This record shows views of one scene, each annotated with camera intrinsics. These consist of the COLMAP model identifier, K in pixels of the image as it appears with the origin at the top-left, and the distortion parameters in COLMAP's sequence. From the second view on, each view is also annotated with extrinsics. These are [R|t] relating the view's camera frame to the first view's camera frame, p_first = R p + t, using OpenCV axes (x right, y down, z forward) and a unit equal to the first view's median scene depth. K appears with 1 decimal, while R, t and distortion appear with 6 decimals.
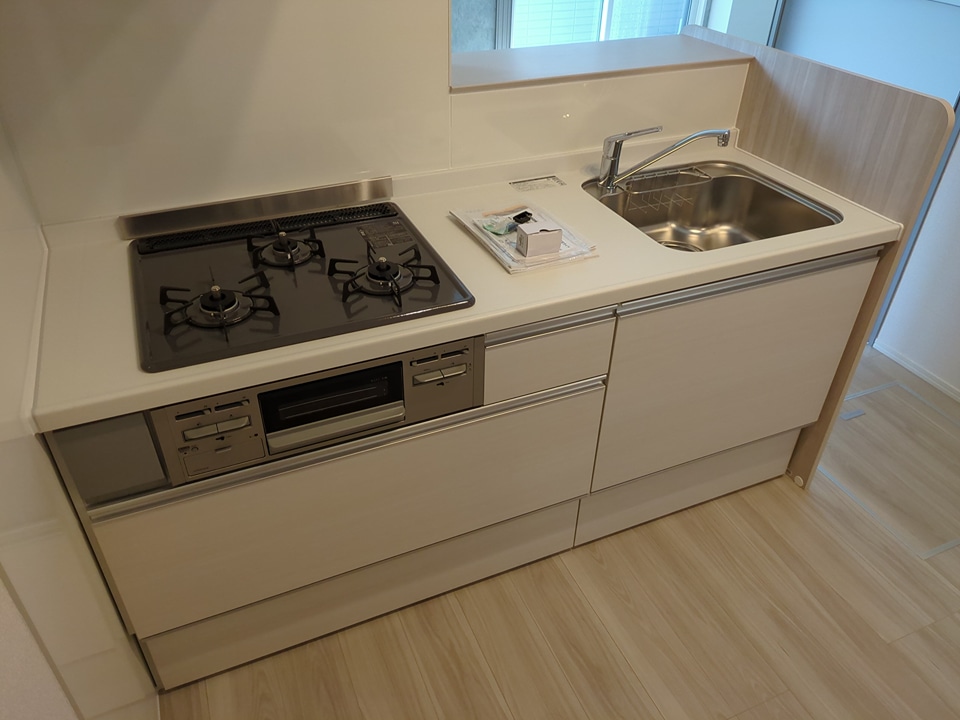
lens RADIAL K [[718.5, 0, 478.1], [0, 718.5, 354.1], [0, 0, 1]] dist [0.013339, -0.020420]
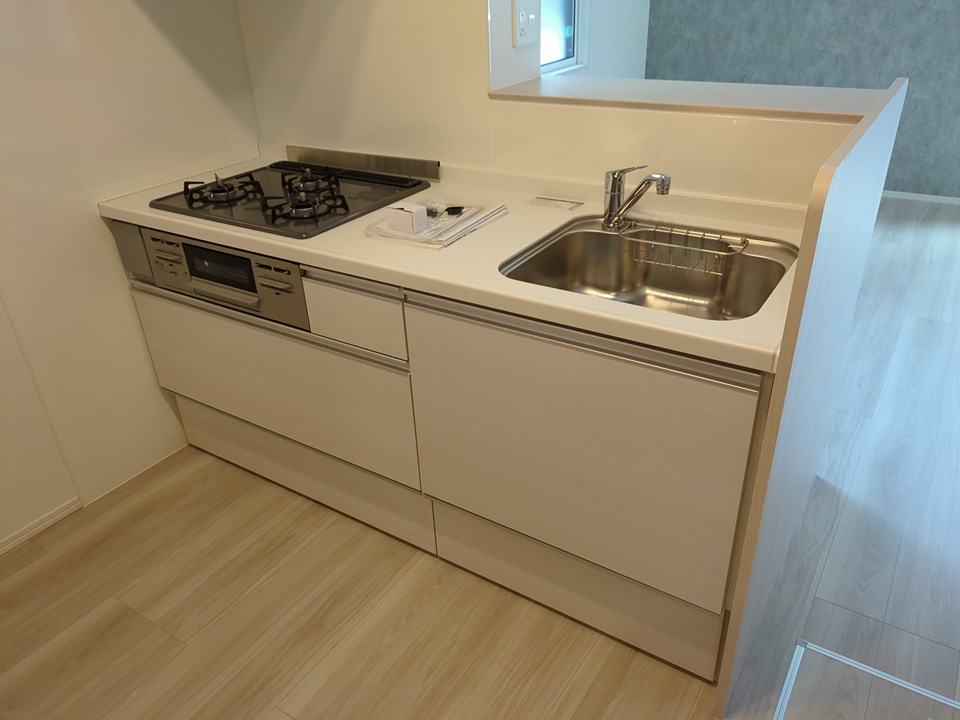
lens RADIAL K [[718.5, 0, 479.0], [0, 718.5, 363.6], [0, 0, 1]] dist [0.013339, -0.020420]
pose [[0.550485, 0.371046, -0.747858, 0.942441], [-0.437476, 0.891170, 0.120132, -0.129257], [0.711043, 0.261039, 0.652899, 0.384165]]
